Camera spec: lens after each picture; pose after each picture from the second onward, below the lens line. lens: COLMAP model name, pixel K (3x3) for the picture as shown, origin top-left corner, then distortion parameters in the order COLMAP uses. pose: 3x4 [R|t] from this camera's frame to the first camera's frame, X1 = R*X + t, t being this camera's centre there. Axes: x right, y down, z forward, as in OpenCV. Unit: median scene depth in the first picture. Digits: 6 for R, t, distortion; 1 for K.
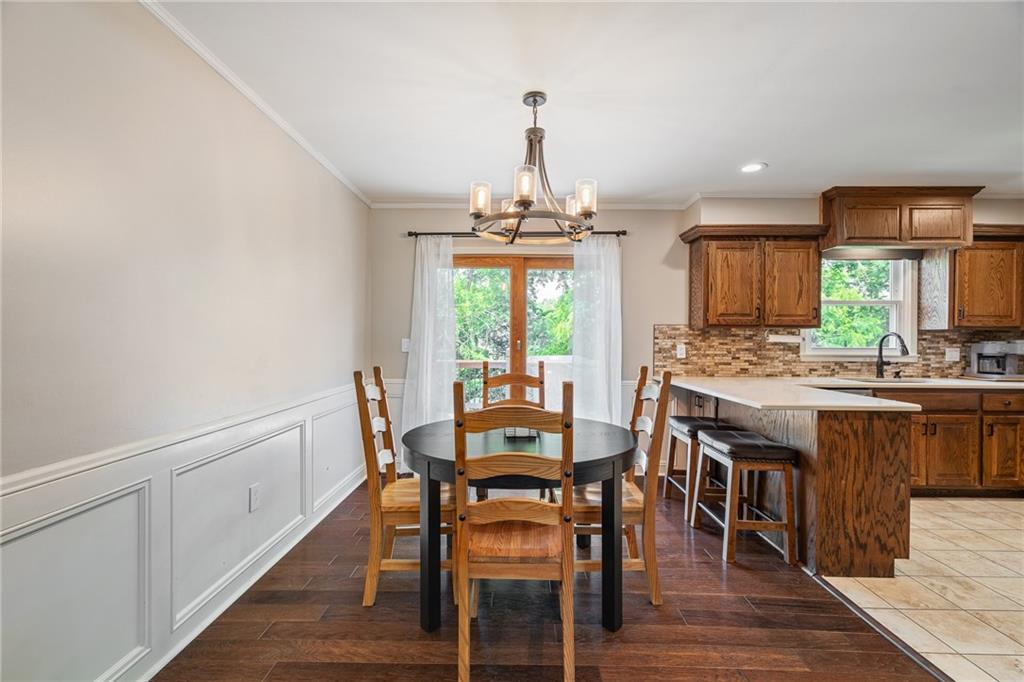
lens RADIAL K [[460.6, 0, 503.8], [0, 460.6, 341.0], [0, 0, 1]] dist [-0.004506, 0.000936]
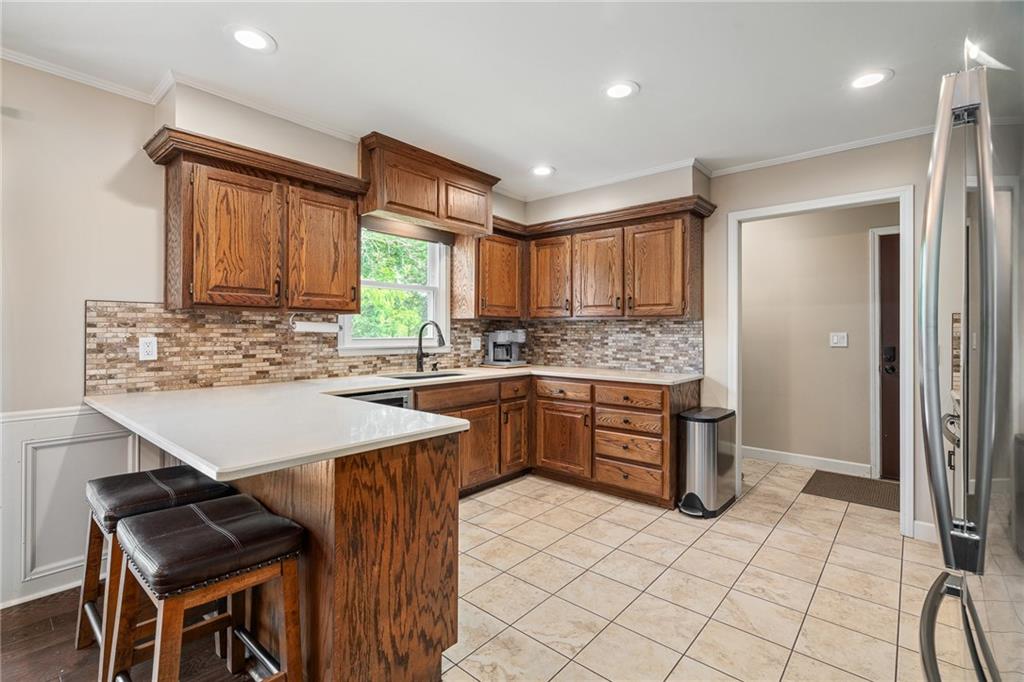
lens RADIAL K [[460.6, 0, 508.9], [0, 460.6, 333.1], [0, 0, 1]] dist [-0.004506, 0.000936]
pose [[0.634459, -0.005076, 0.772940, 0.247080], [0.001252, 0.999984, 0.005539, 0.000709], [-0.772956, -0.002546, 0.634455, 0.310963]]
